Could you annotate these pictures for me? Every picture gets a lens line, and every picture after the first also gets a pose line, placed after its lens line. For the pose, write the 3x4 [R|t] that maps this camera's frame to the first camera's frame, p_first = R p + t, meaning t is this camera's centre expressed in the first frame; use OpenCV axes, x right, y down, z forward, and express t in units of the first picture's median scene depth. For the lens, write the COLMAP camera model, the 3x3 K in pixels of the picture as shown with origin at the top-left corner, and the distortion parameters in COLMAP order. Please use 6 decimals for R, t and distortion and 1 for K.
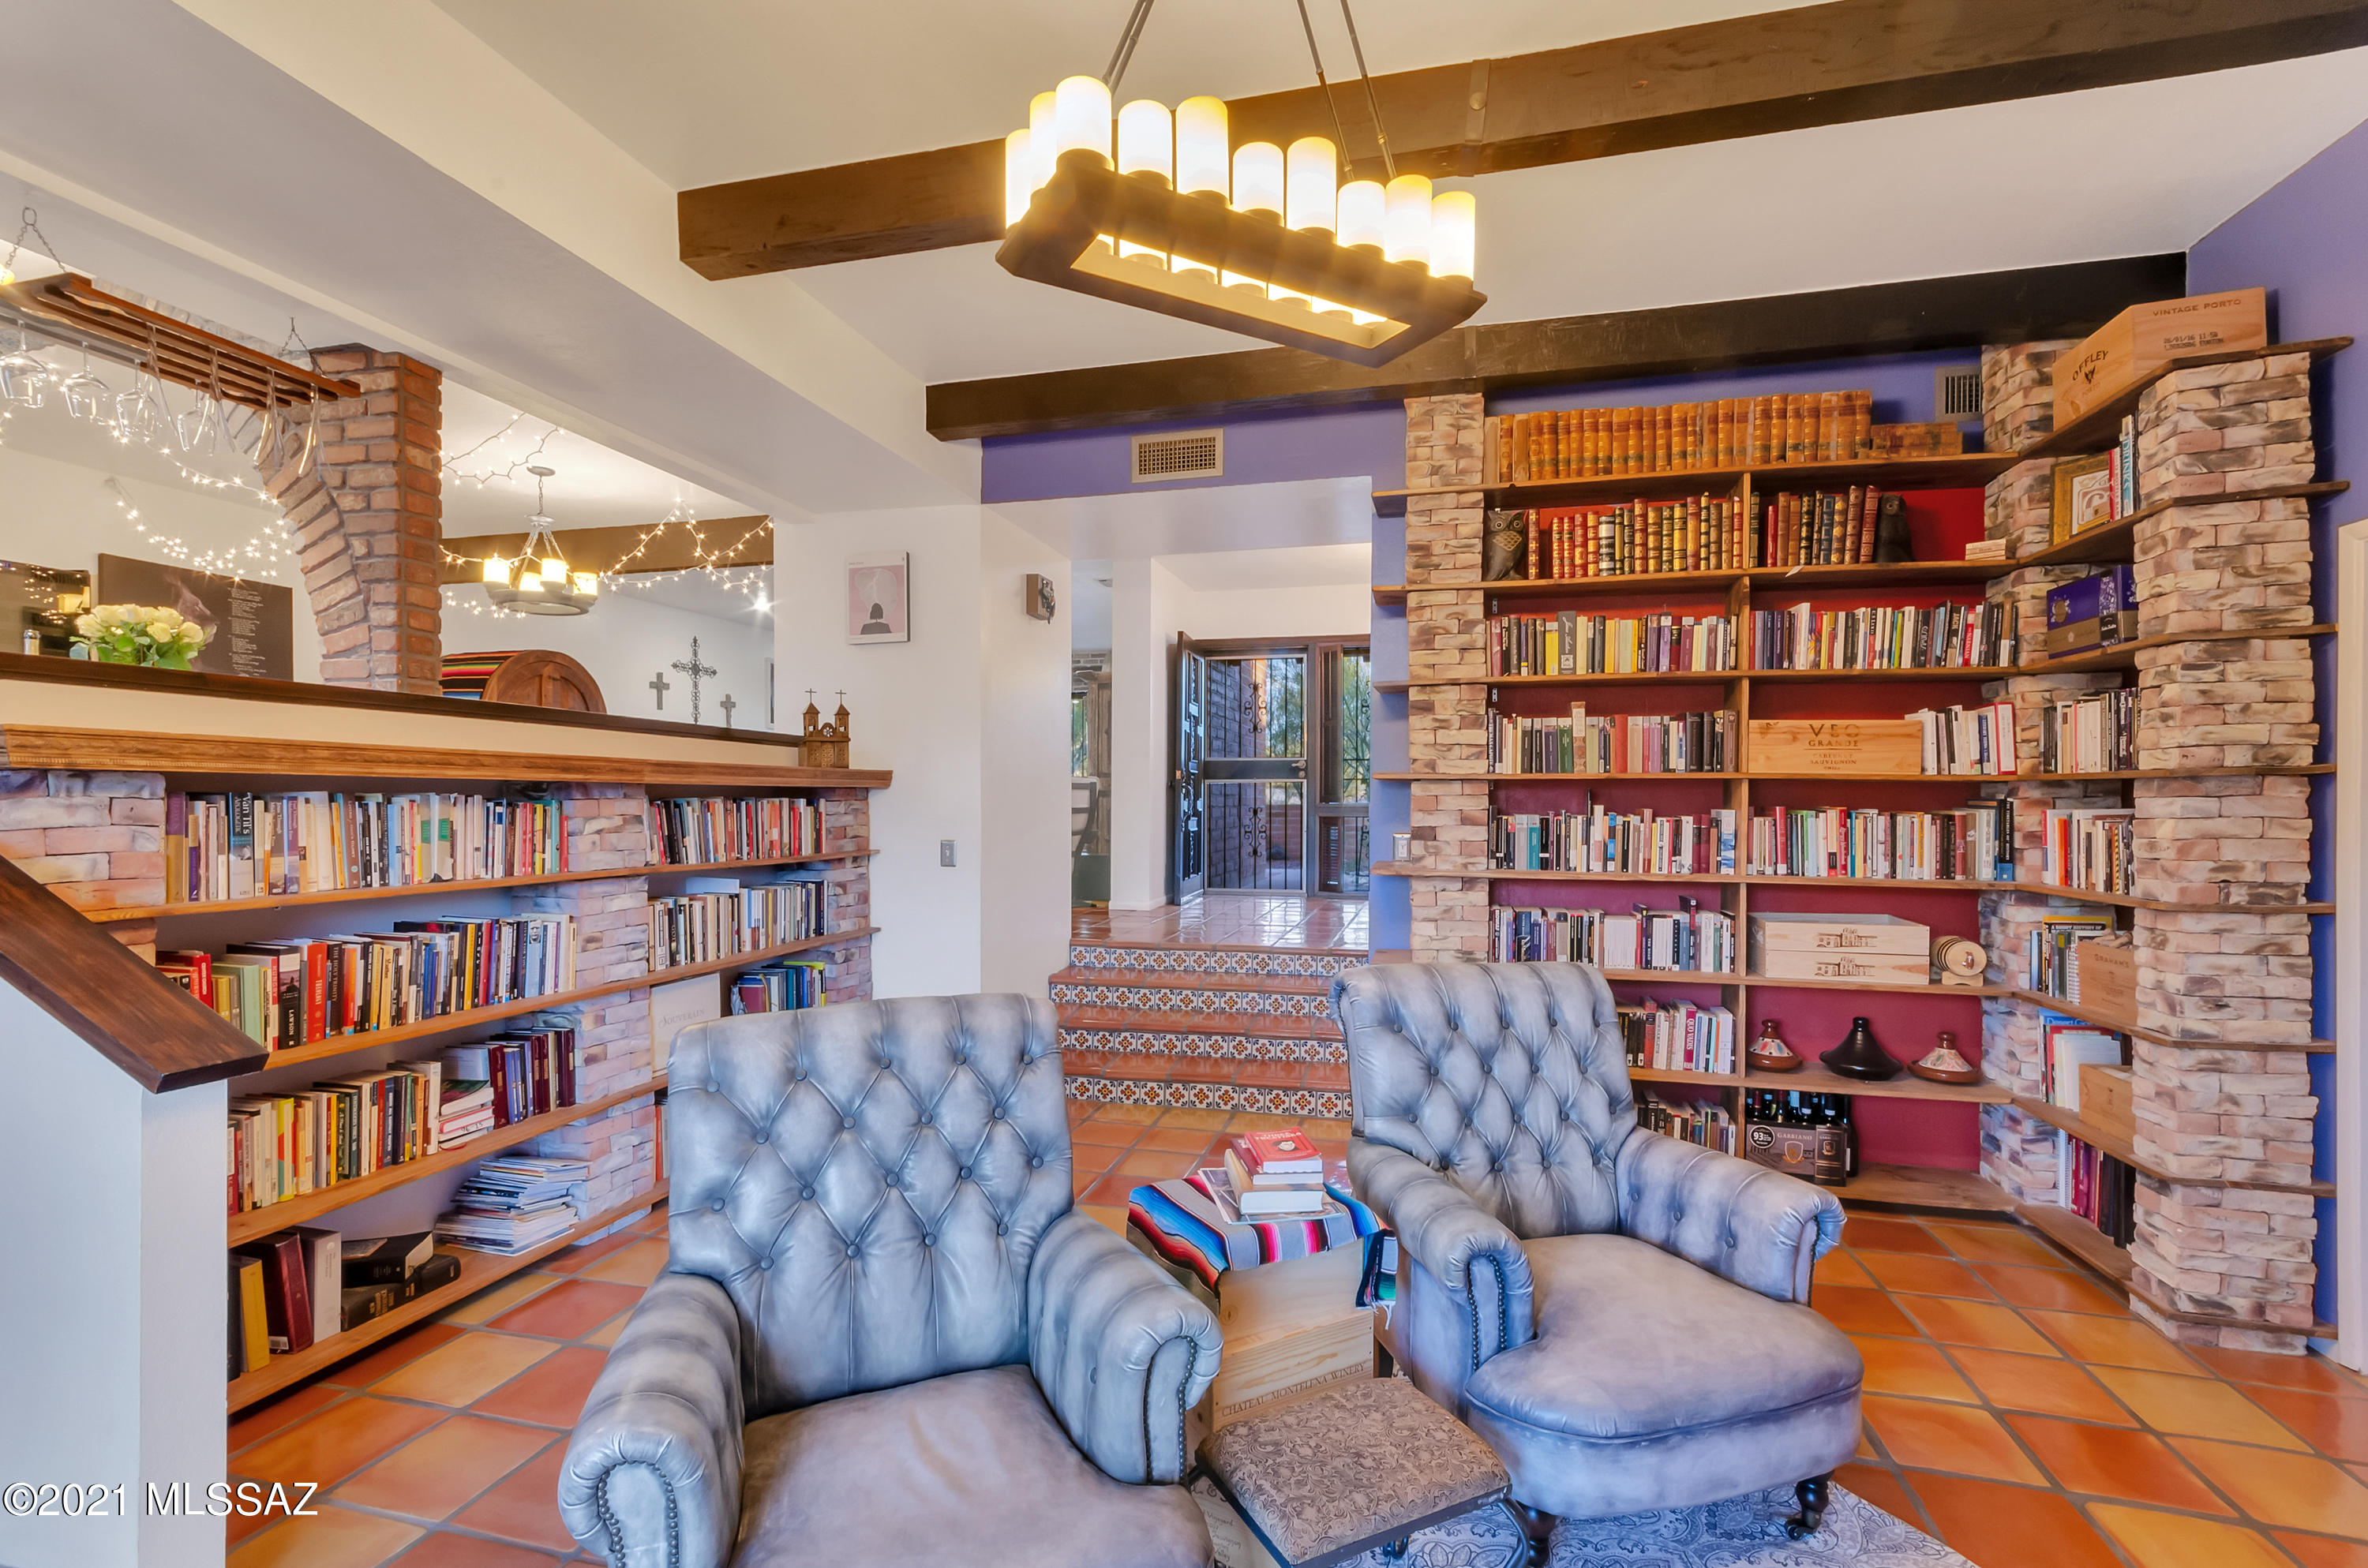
lens RADIAL K [[1064.3, 0, 1185.0], [0, 1064.3, 809.4], [0, 0, 1]] dist [0.001788, 0.001837]
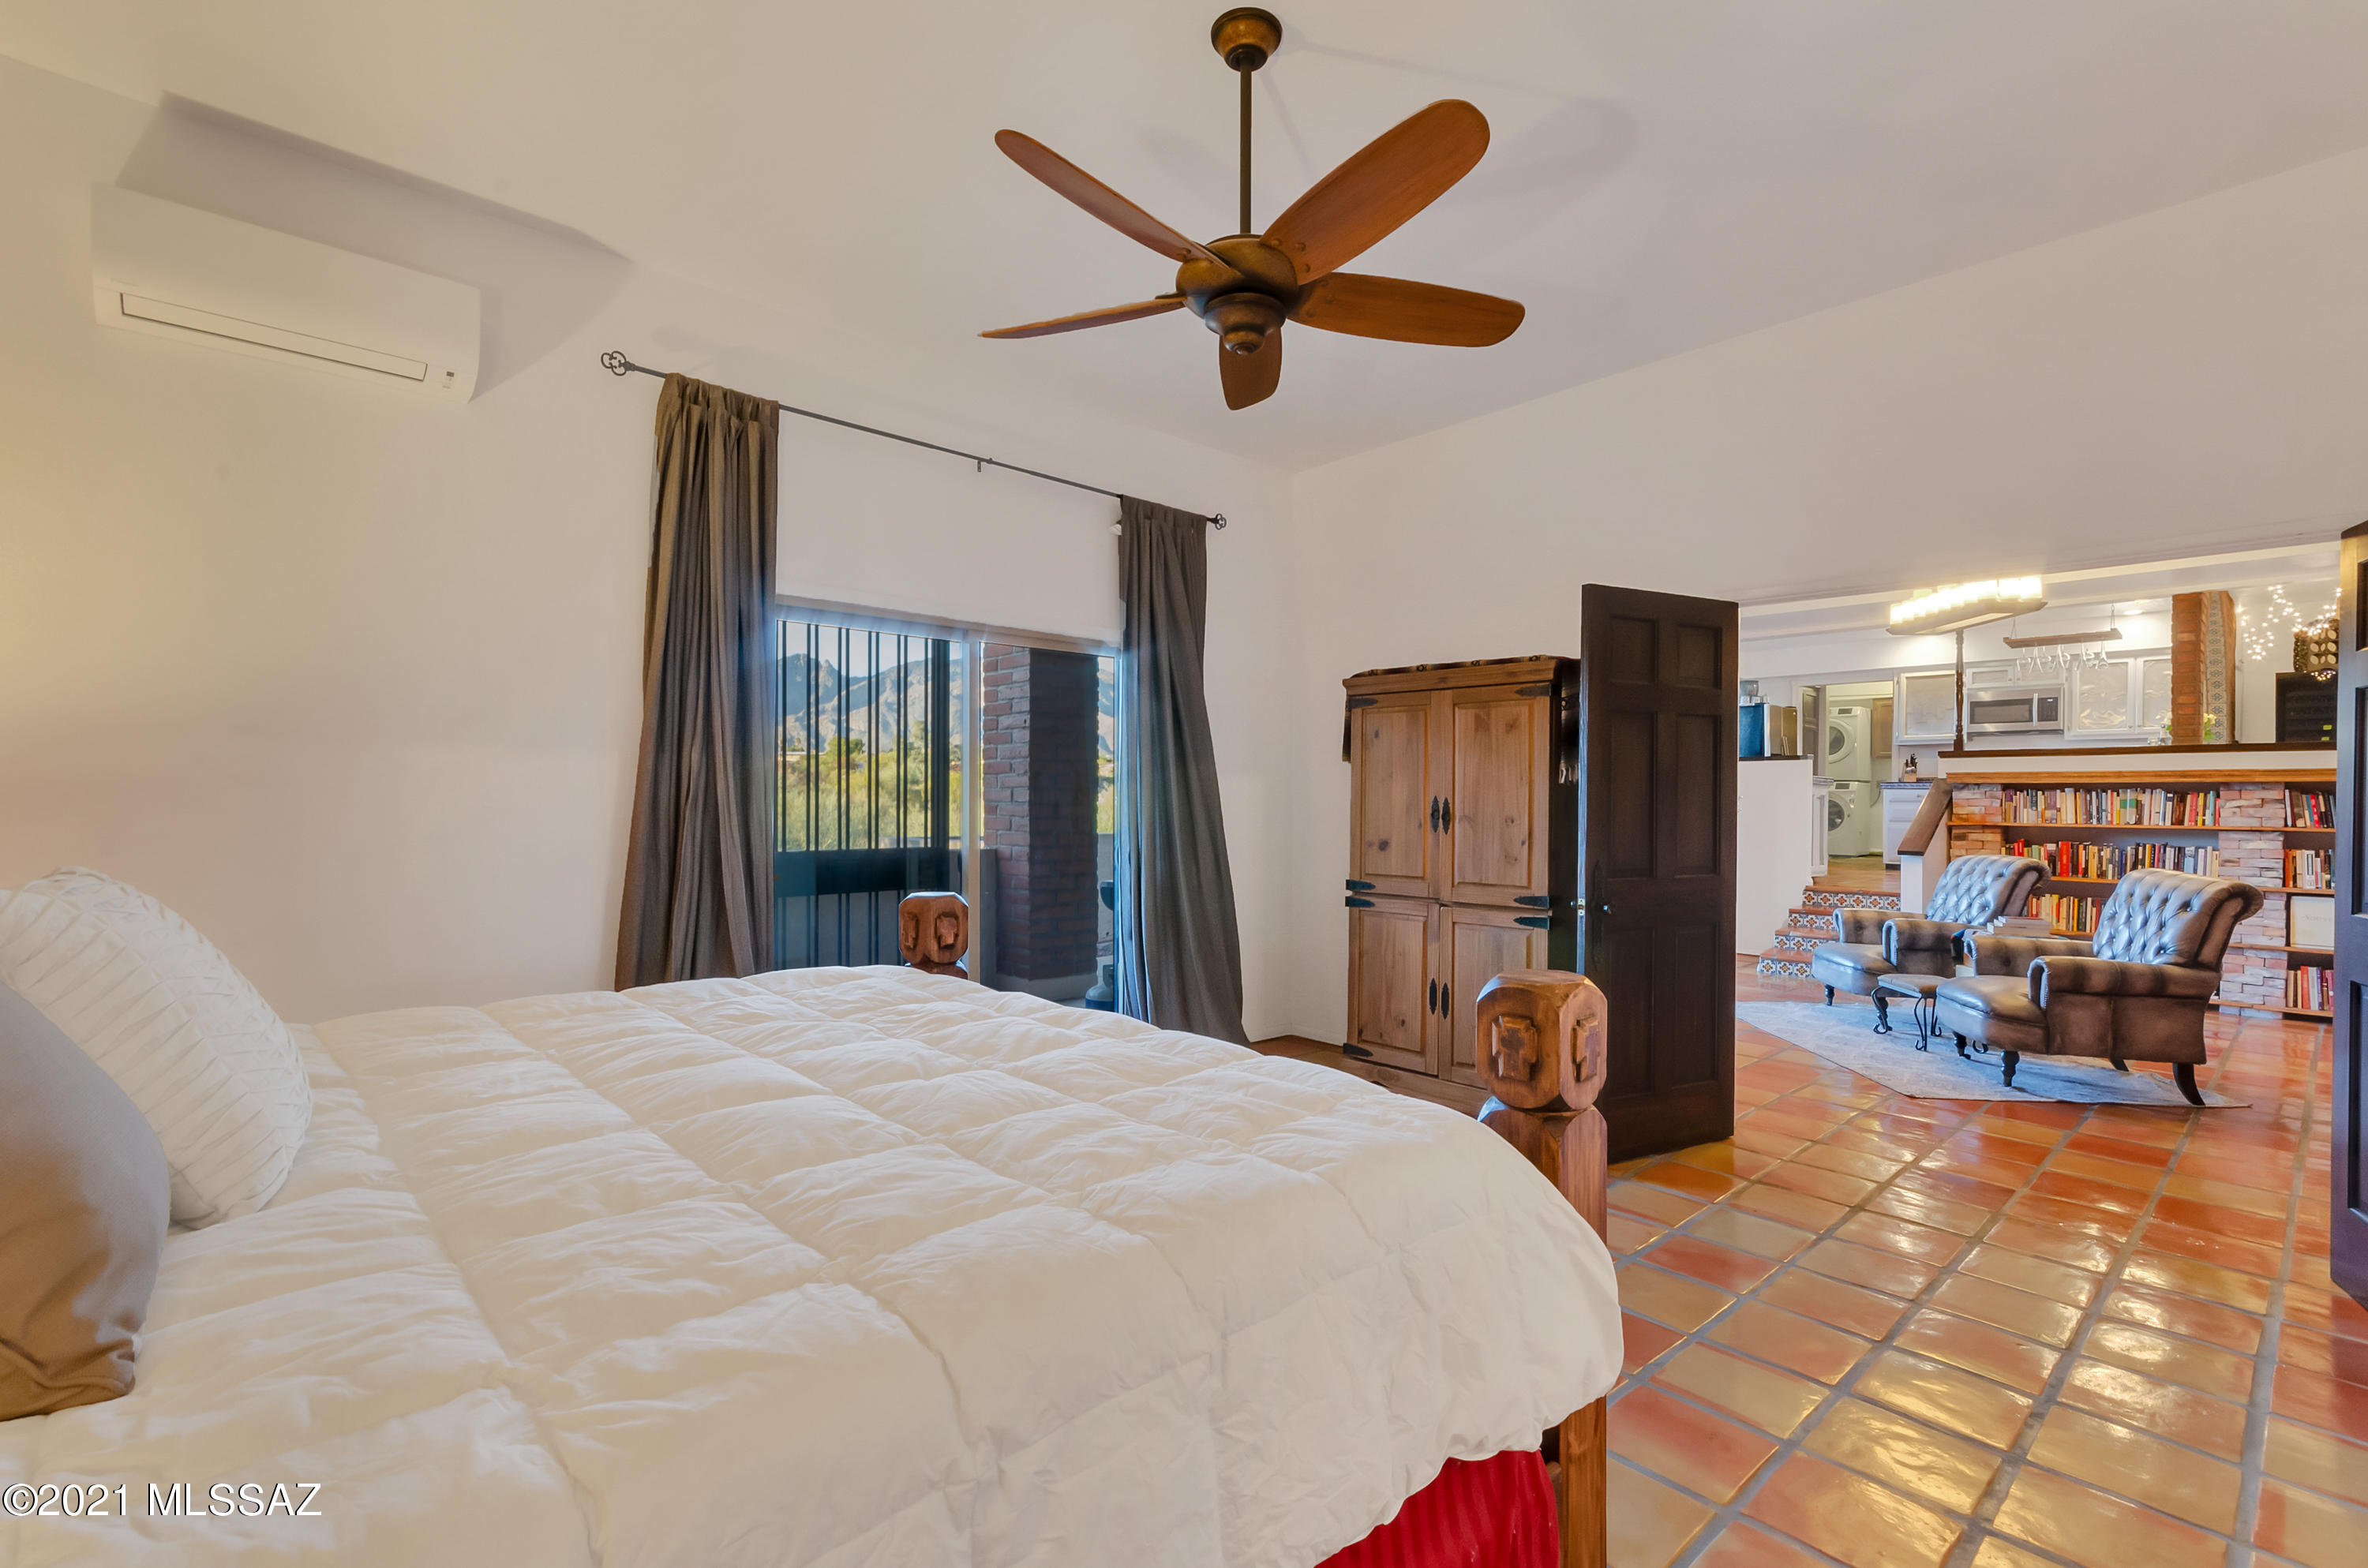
lens RADIAL K [[1064.3, 0, 1179.0], [0, 1064.3, 798.8], [0, 0, 1]] dist [0.001788, 0.001837]
pose [[-0.548622, -0.007877, -0.836033, 1.900851], [-0.015542, 0.999879, 0.000778, 0.030363], [0.835926, 0.013420, -0.548678, 0.393610]]
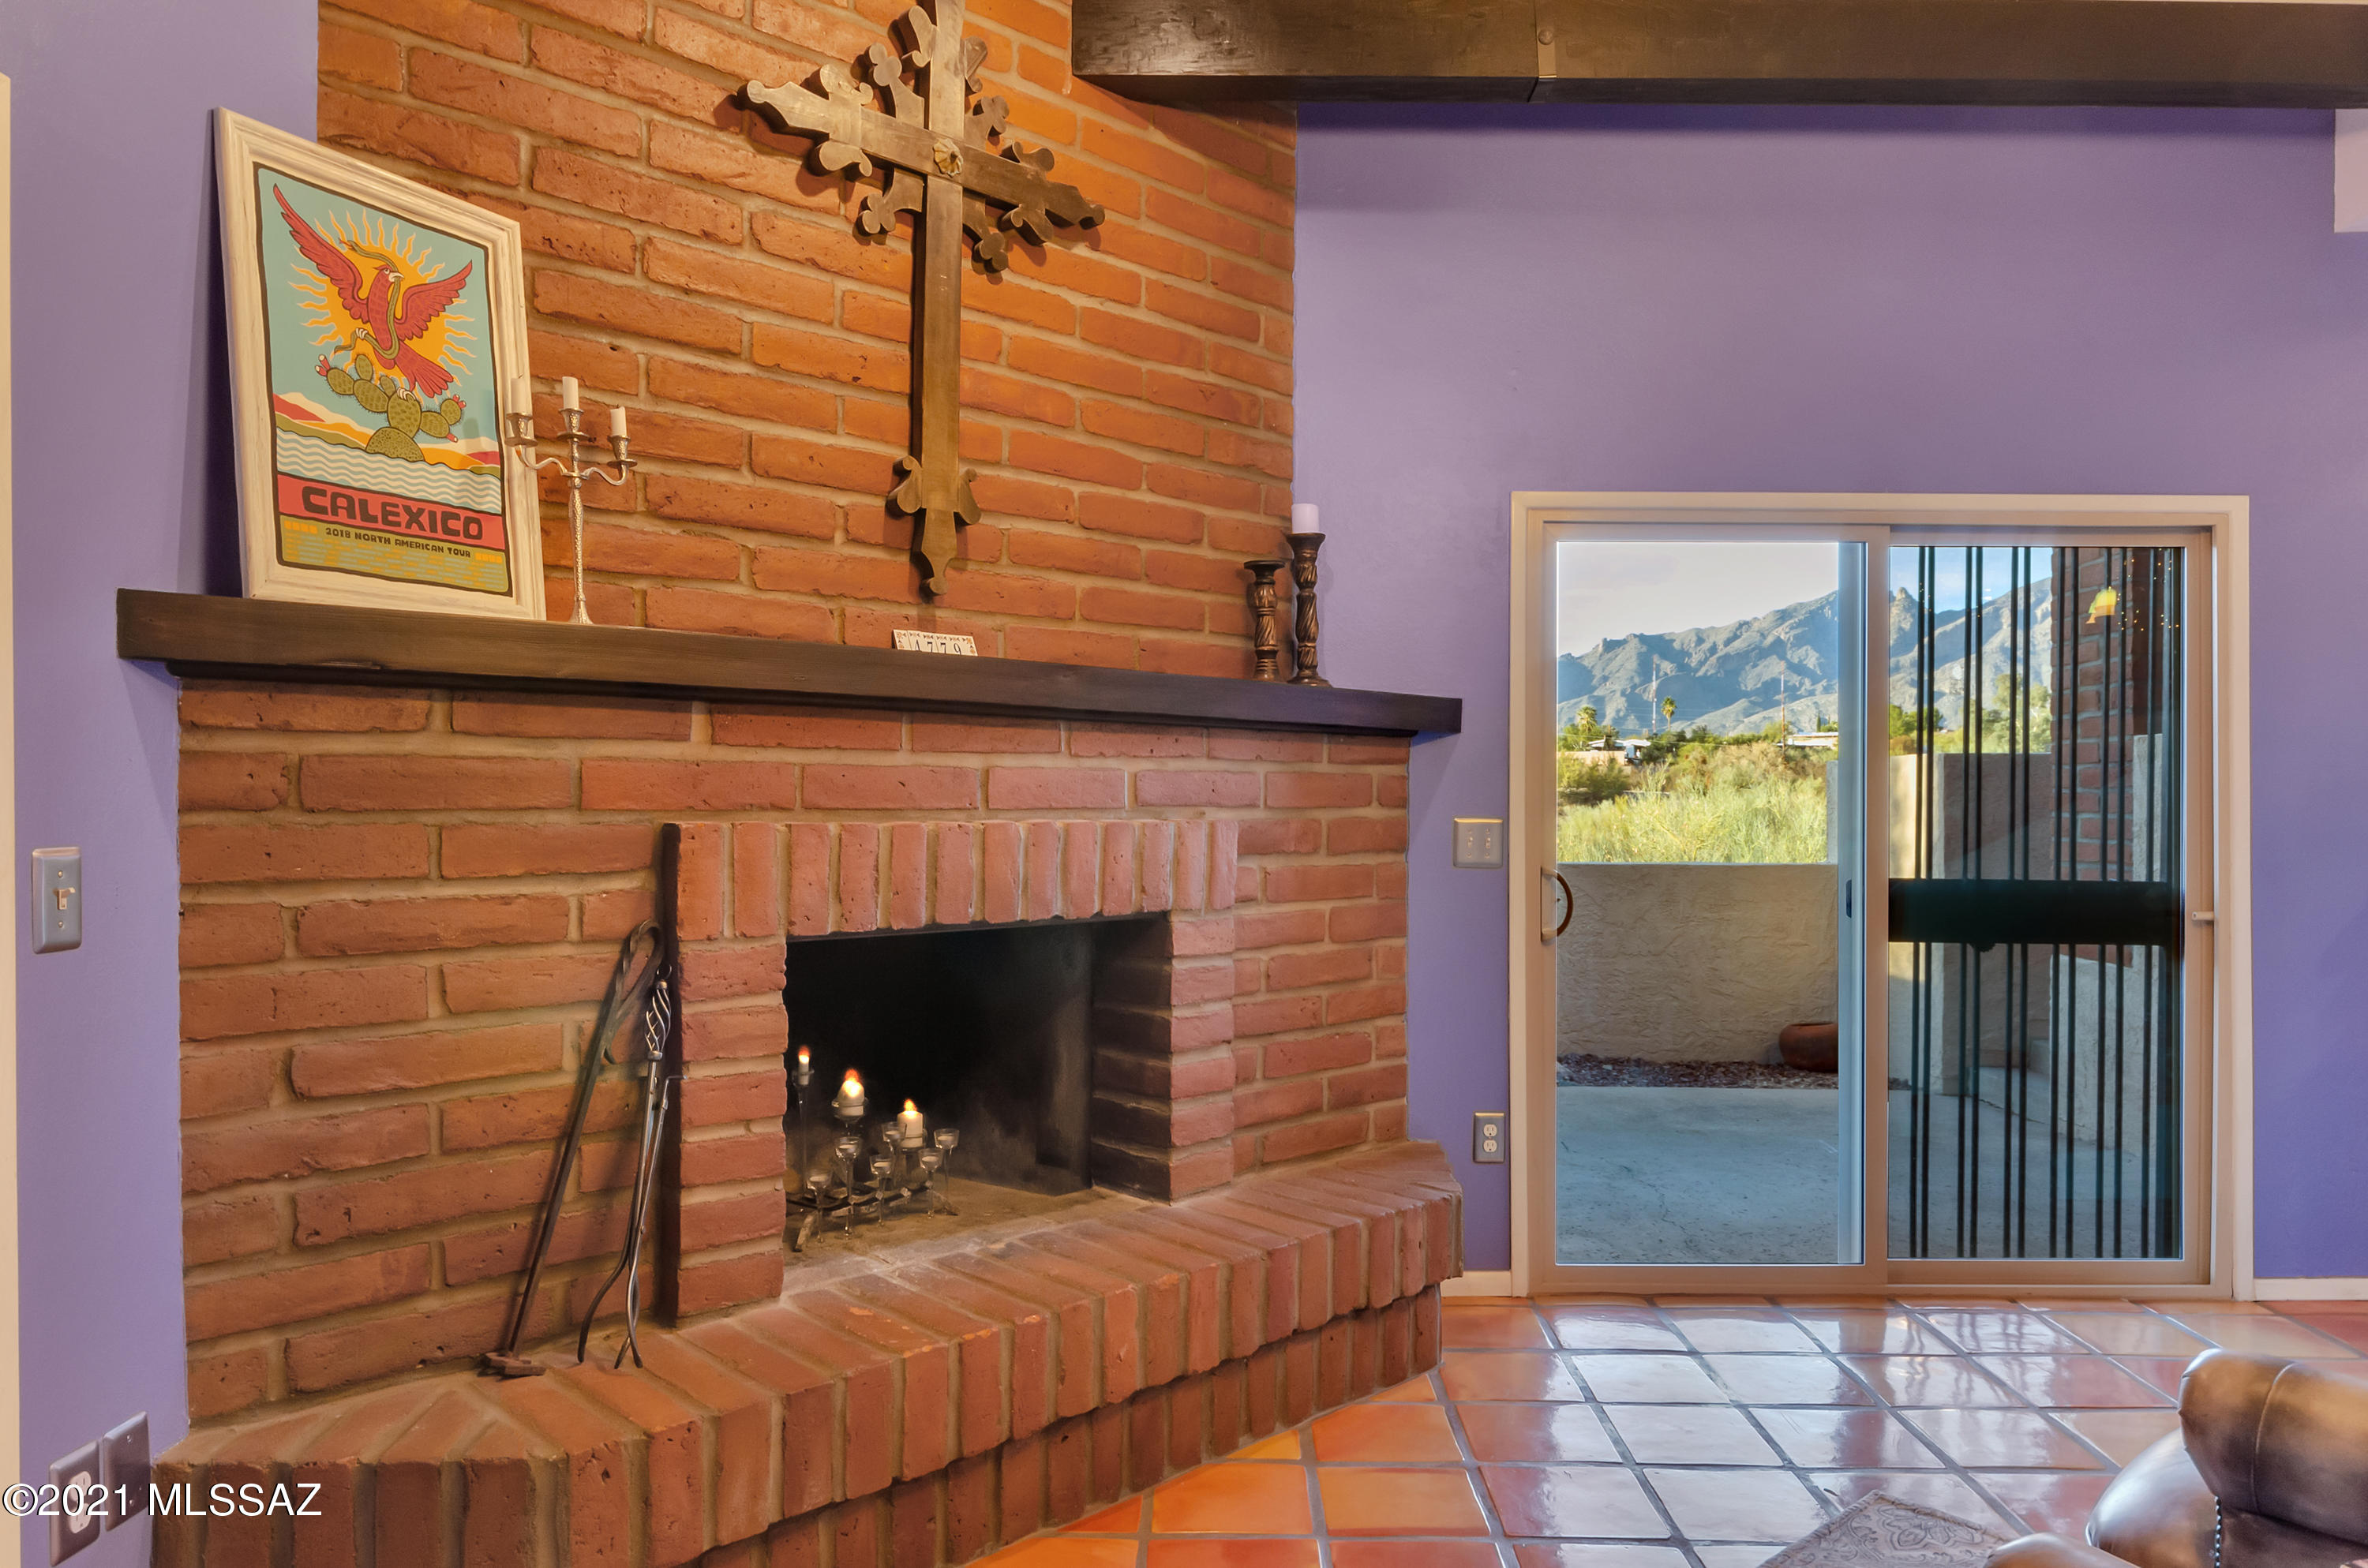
lens RADIAL K [[1562.7, 0, 1189.3], [0, 1562.7, 799.6], [0, 0, 1]] dist [0.004526, -0.001486]
pose [[-0.972453, -0.006577, -0.233004, 0.418184], [-0.008589, 0.999934, 0.007622, 0.024279], [0.232939, 0.009413, -0.972446, 0.804598]]
